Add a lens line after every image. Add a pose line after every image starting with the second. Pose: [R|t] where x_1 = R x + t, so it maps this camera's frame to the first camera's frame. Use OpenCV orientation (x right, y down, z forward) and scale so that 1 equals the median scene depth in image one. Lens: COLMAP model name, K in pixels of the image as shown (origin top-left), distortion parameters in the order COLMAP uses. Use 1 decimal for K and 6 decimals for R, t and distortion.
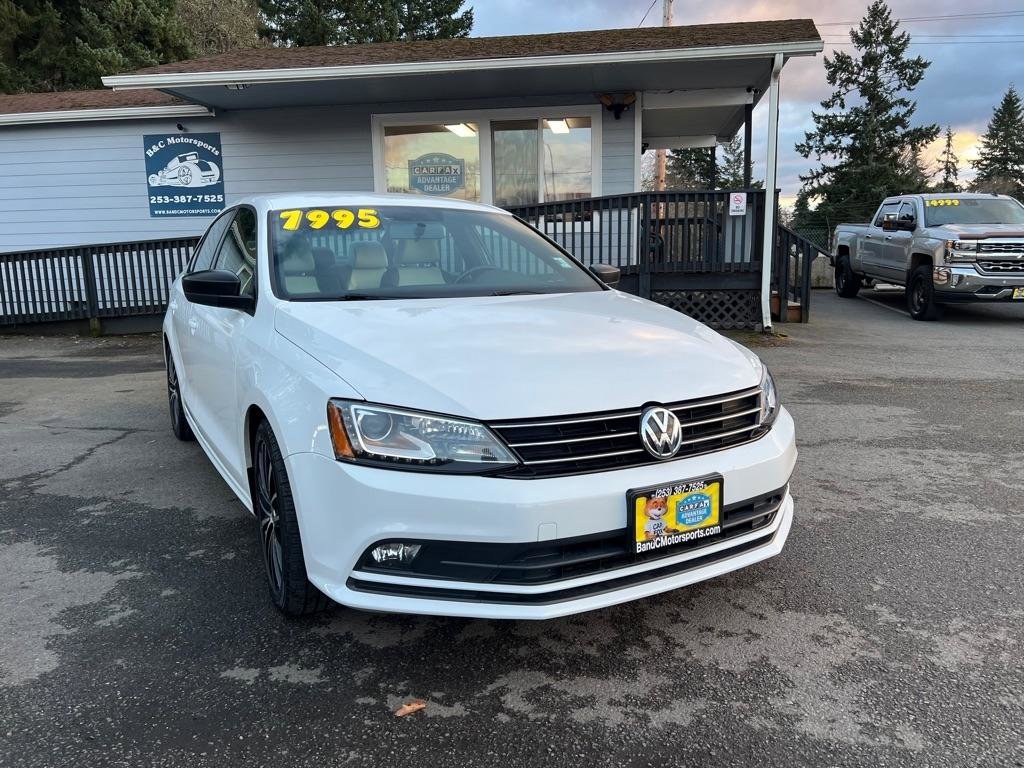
lens RADIAL K [[763.4, 0, 515.1], [0, 763.4, 379.0], [0, 0, 1]] dist [0.043514, -0.047094]
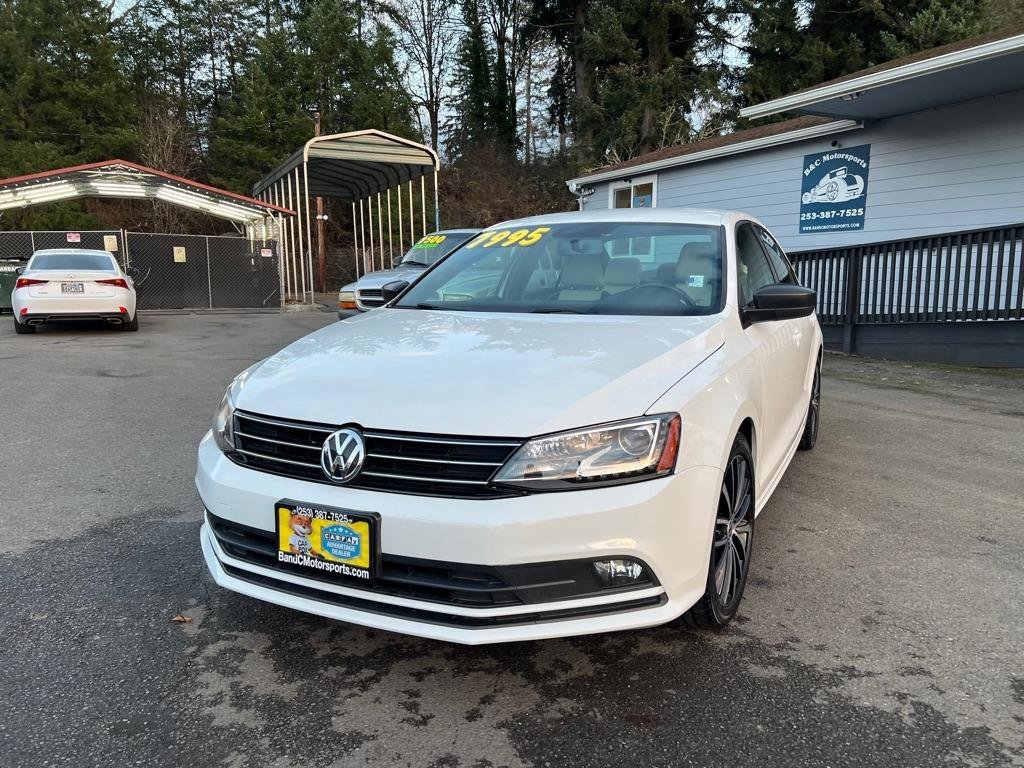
lens RADIAL K [[761.1, 0, 528.1], [0, 761.1, 388.1], [0, 0, 1]] dist [0.042656, -0.047326]
pose [[0.577799, 0.137705, -0.804479, 0.397709], [-0.142829, 0.987514, 0.066452, -0.040380], [0.803585, 0.076507, 0.590252, 0.224368]]
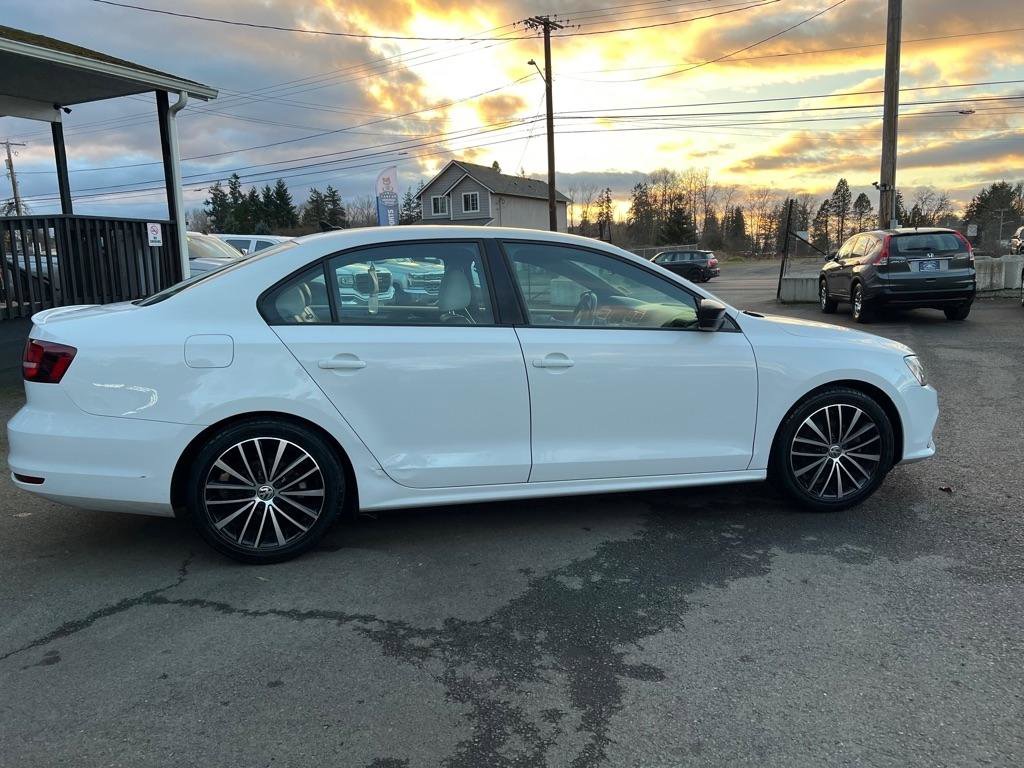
lens RADIAL K [[765.3, 0, 515.3], [0, 765.3, 386.2], [0, 0, 1]] dist [0.046700, -0.053235]
pose [[0.302040, -0.141464, 0.942740, -0.839642], [0.169316, 0.981166, 0.092984, -0.088325], [-0.938138, 0.131537, 0.320304, 0.467600]]
